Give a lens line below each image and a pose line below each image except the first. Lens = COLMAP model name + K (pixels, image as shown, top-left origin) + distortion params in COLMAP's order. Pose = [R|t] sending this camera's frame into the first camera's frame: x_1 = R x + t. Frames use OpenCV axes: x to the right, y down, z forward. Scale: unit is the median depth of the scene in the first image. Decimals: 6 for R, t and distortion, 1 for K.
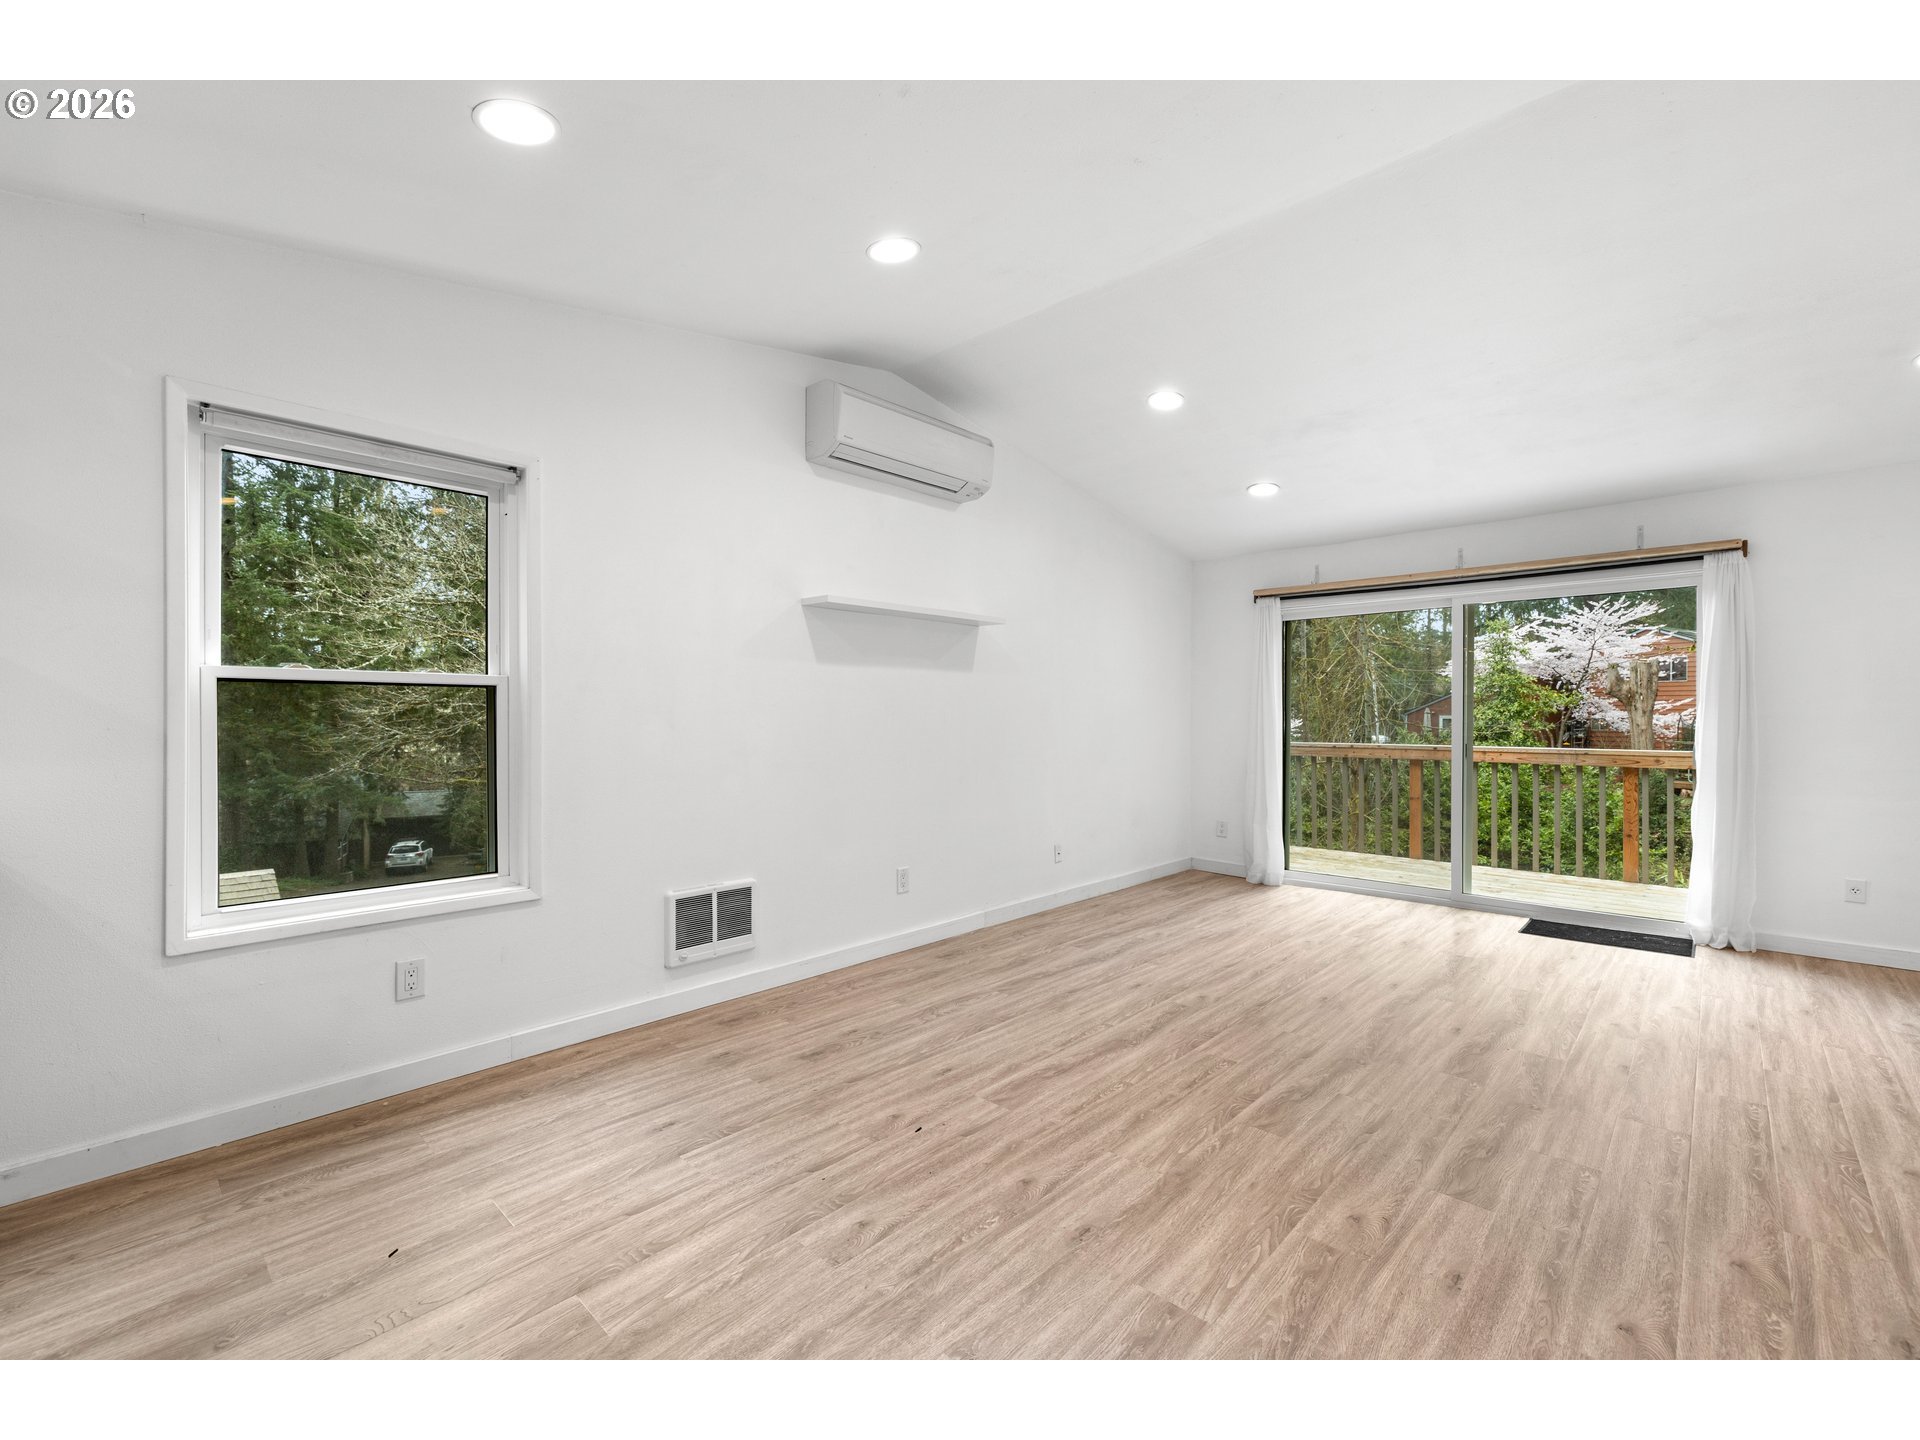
lens RADIAL K [[811.9, 0, 972.5], [0, 811.9, 714.3], [0, 0, 1]] dist [-0.001373, 0.000598]
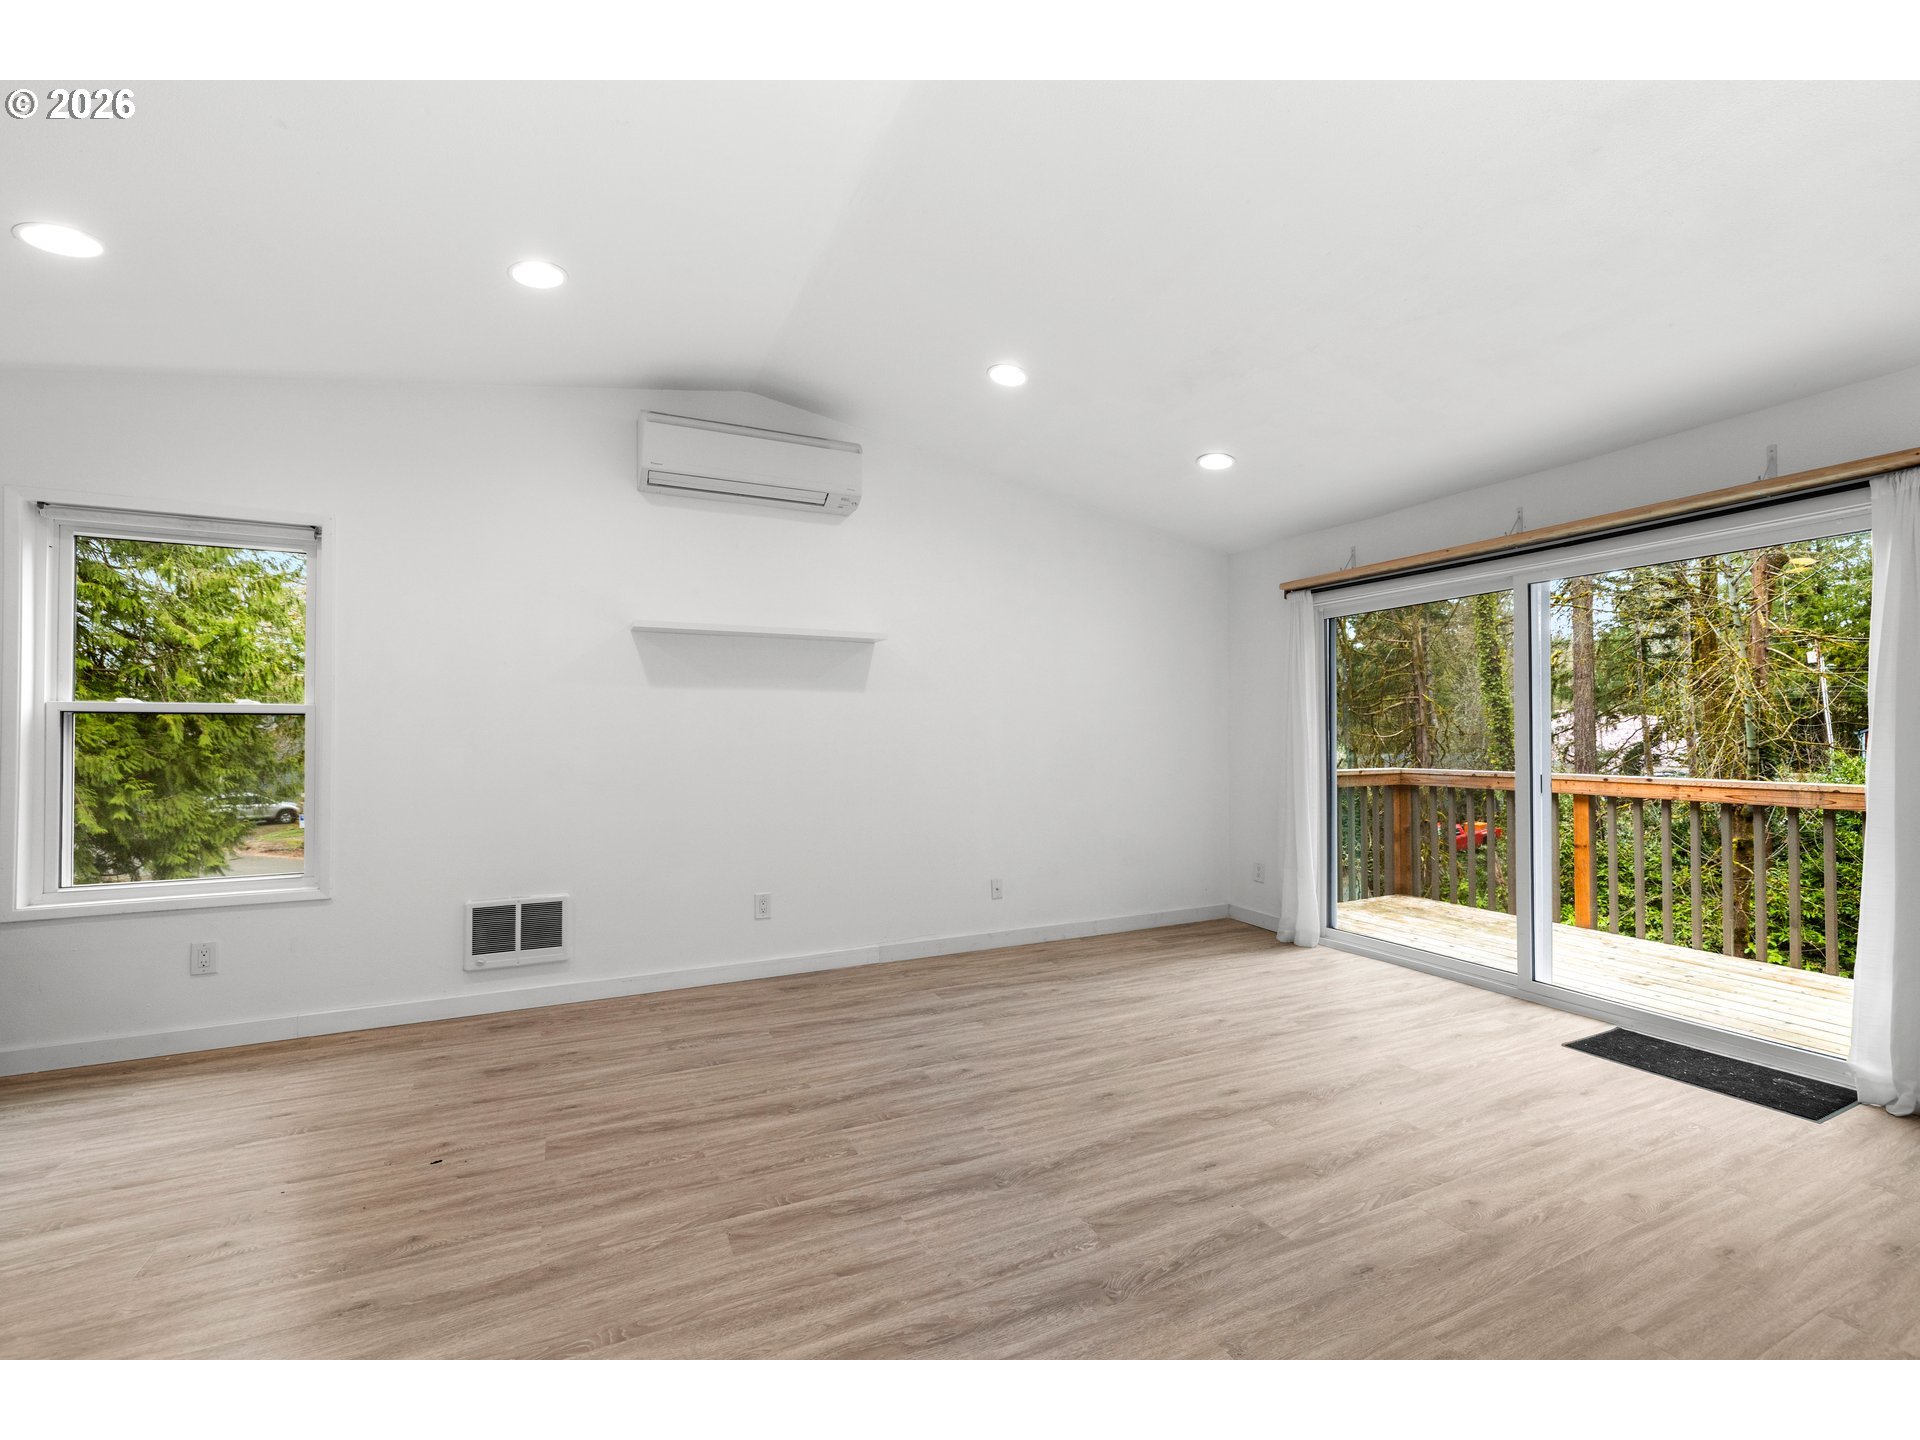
lens RADIAL K [[811.9, 0, 956.3], [0, 811.9, 725.2], [0, 0, 1]] dist [-0.001373, 0.000598]
pose [[0.932550, -0.006475, -0.360982, 0.537256], [0.003061, 0.999945, -0.010028, -0.003249], [0.361028, 0.008246, 0.932519, 0.187560]]
